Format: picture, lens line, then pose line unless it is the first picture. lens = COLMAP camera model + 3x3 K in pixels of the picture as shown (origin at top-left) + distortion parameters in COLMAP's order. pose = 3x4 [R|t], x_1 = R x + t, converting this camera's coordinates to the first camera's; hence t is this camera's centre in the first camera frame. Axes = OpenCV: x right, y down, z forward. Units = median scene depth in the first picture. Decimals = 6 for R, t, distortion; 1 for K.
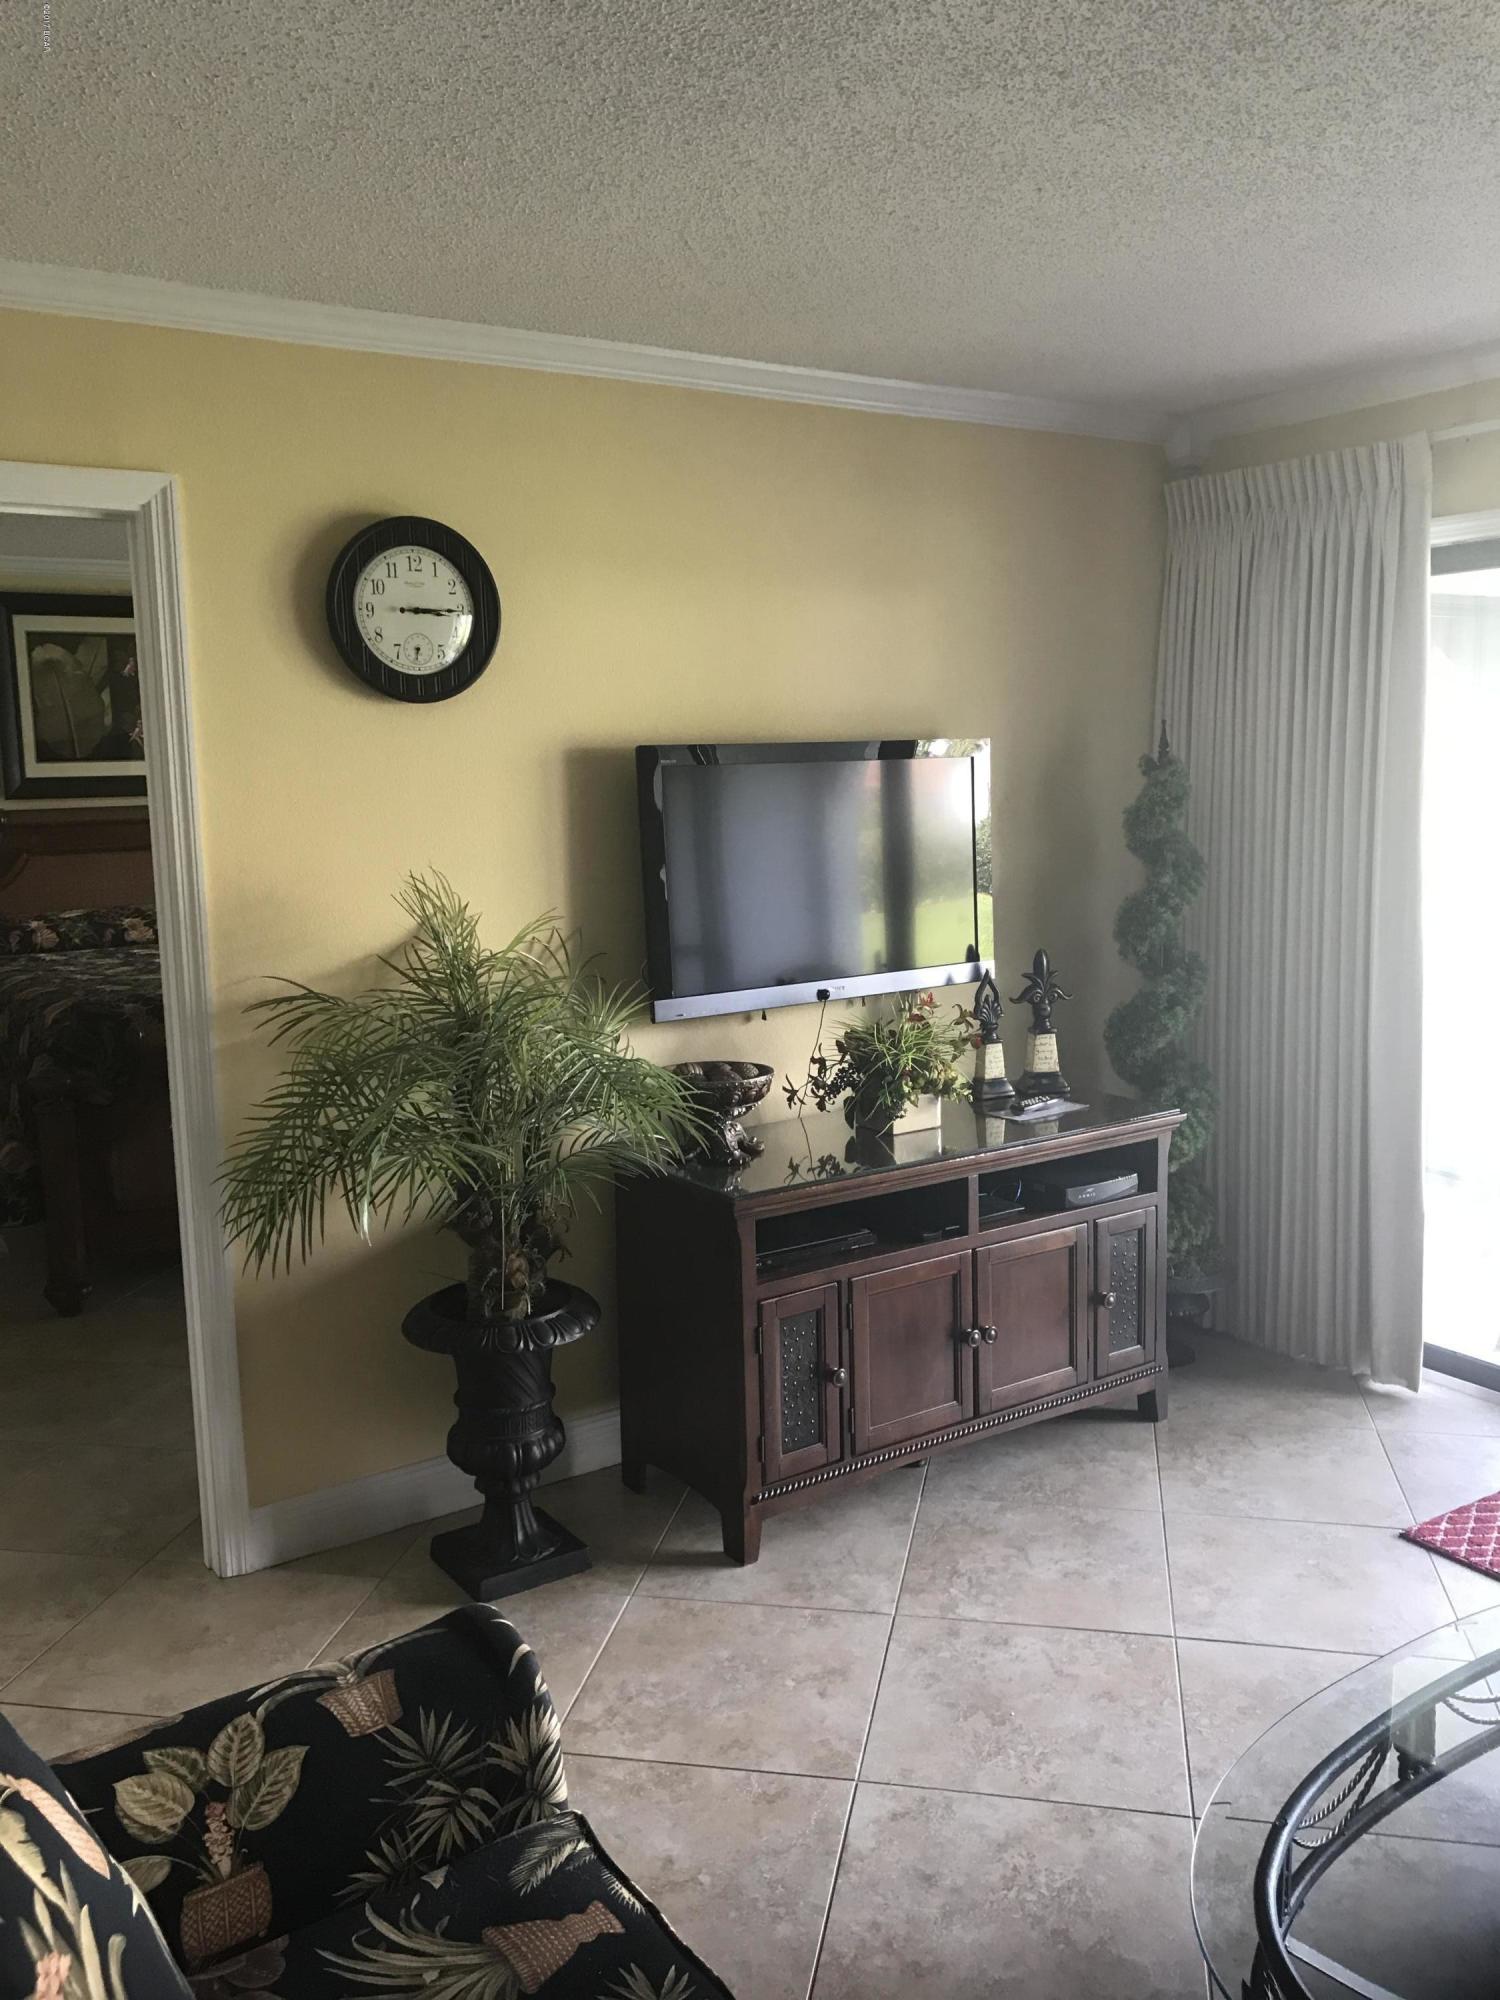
lens RADIAL K [[1640.0, 0, 750.0], [0, 1640.0, 1000.0], [0, 0, 1]] dist [0.010290, 0.003085]
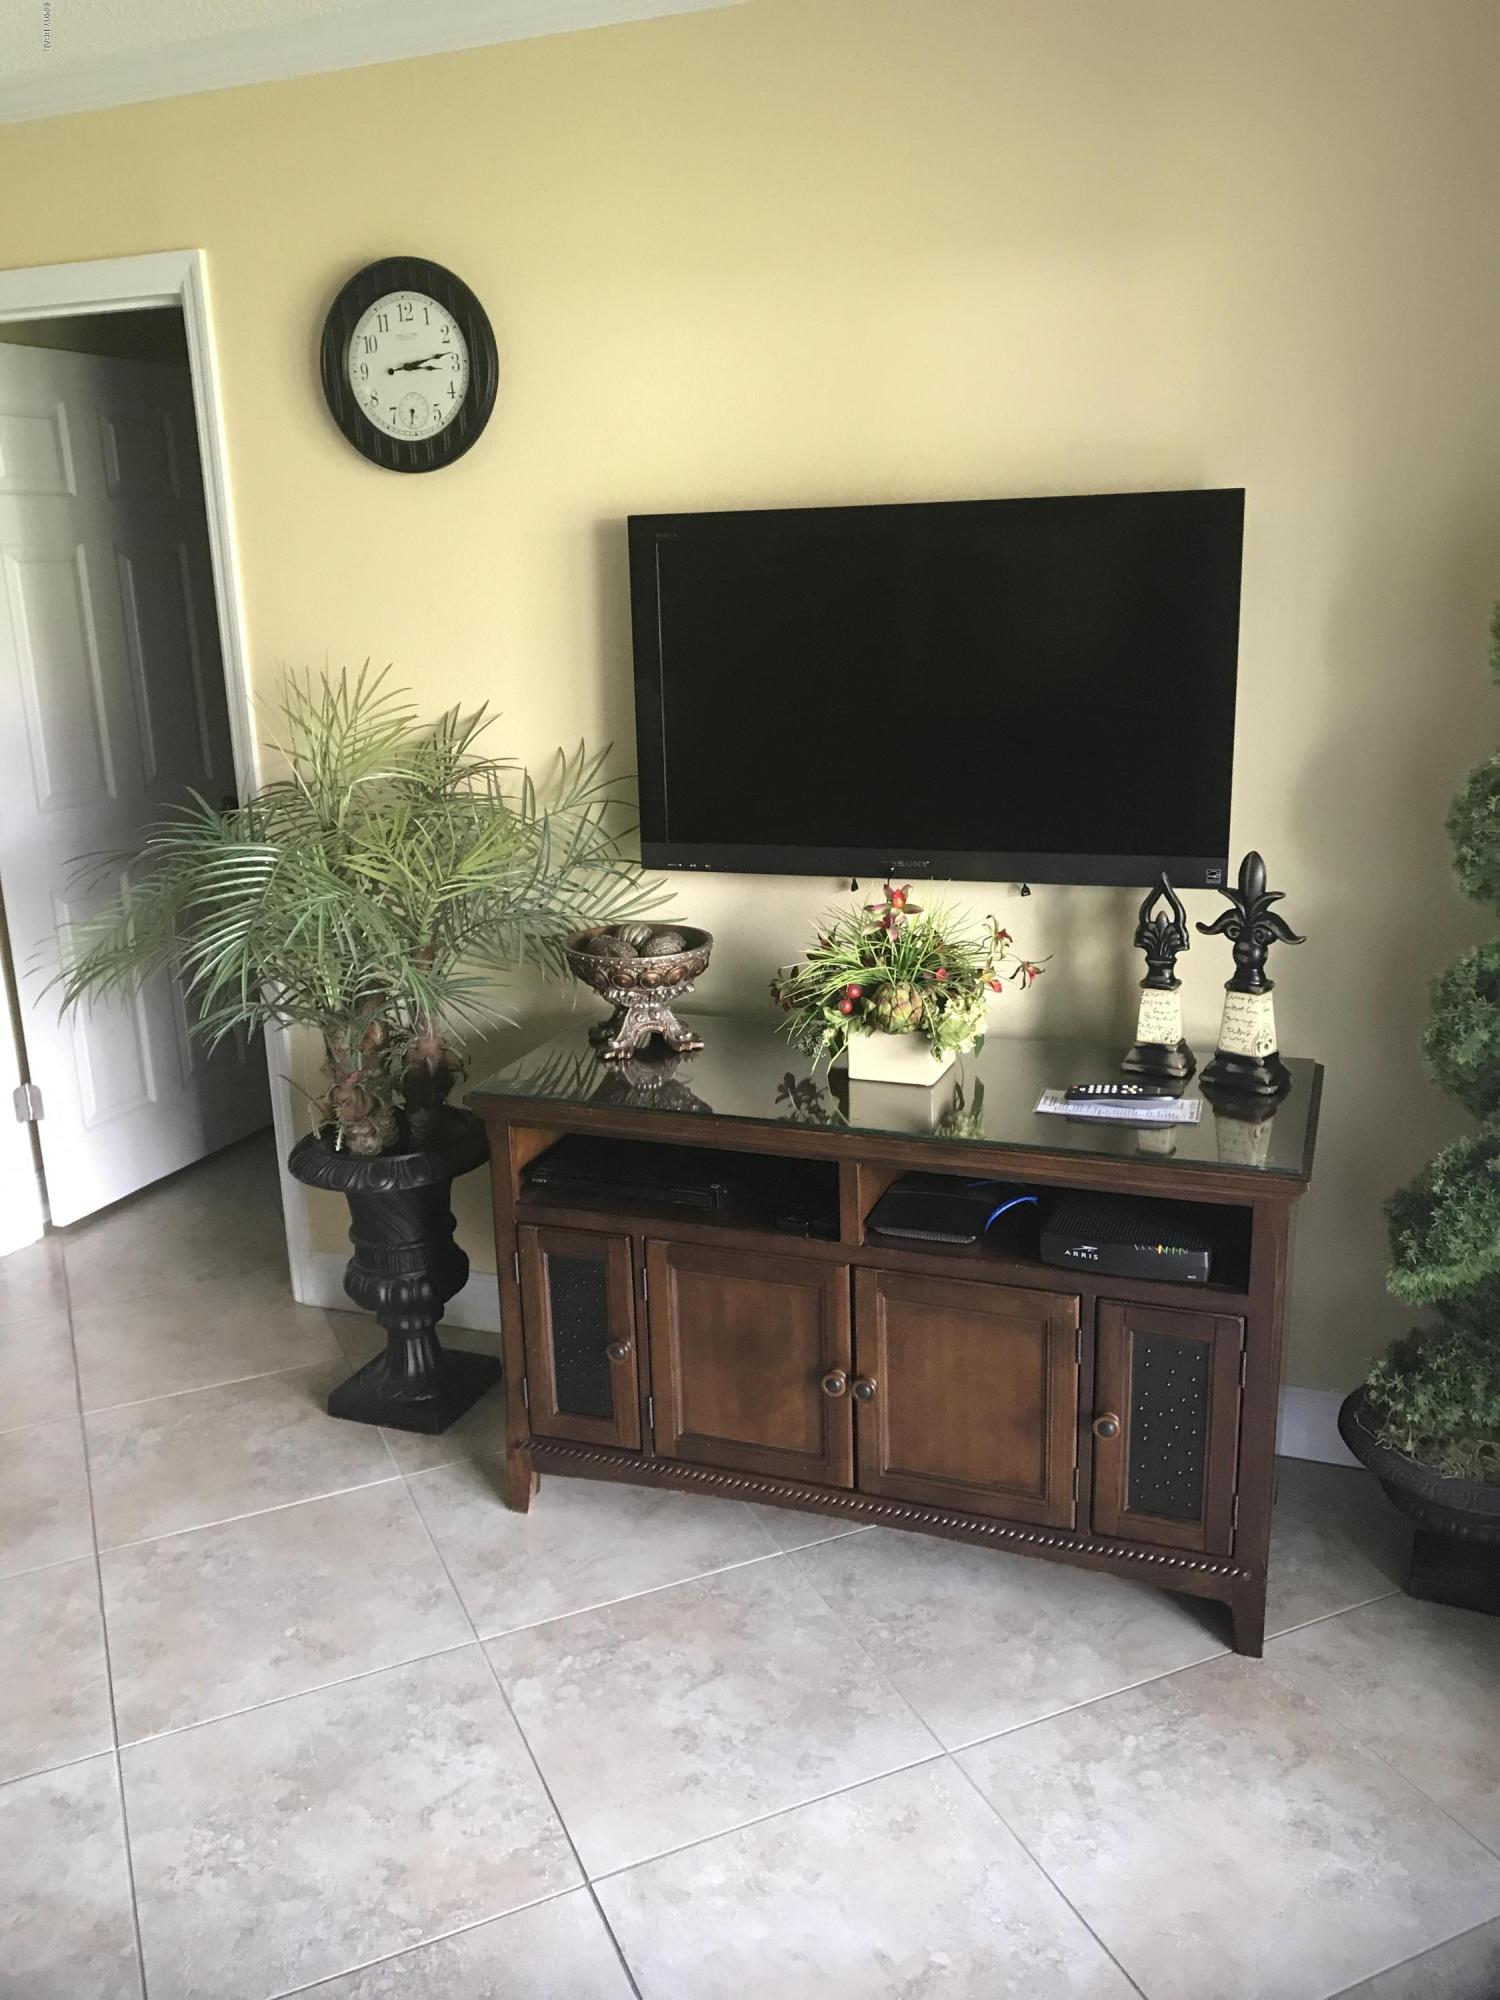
lens RADIAL K [[1626.6, 0, 749.8], [0, 1626.6, 993.7], [0, 0, 1]] dist [0.003868, 0.003556]
pose [[0.582641, 0.220986, -0.782109, 0.676386], [-0.102998, 0.974642, 0.198656, -0.099319], [0.806177, -0.035190, 0.590628, 0.612672]]
